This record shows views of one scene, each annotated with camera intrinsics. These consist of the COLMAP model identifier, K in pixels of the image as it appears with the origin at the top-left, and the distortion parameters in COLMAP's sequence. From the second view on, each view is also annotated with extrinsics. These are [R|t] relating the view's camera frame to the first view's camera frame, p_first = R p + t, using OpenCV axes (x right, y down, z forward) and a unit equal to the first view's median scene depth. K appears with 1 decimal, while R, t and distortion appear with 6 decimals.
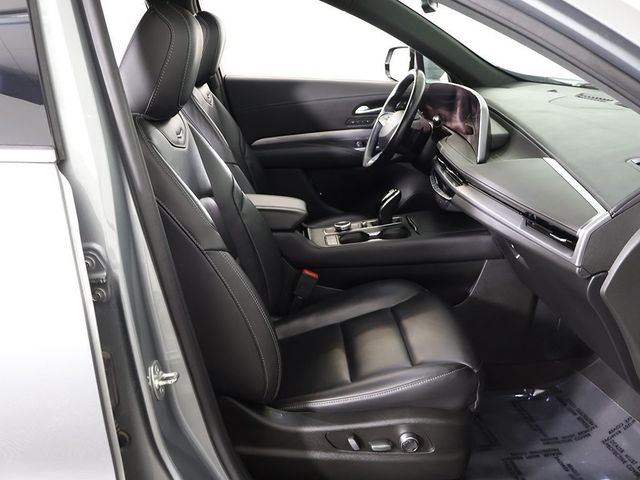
lens RADIAL K [[580.9, 0, 320.0], [0, 580.9, 240.0], [0, 0, 1]] dist [-0.008391, -0.005118]
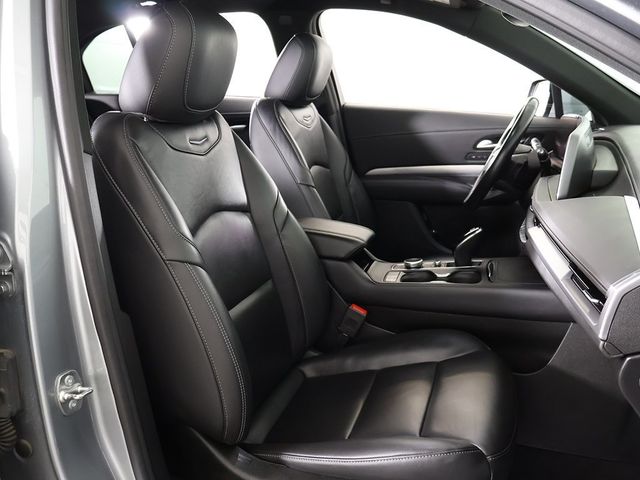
lens RADIAL K [[568.5, 0, 320.0], [0, 568.5, 240.0], [0, 0, 1]] dist [-0.008574, -0.004720]
pose [[0.949631, 0.099801, -0.297054, 0.166935], [-0.119353, 0.991672, -0.048381, 0.000377], [0.289752, 0.081399, 0.953634, 0.126764]]
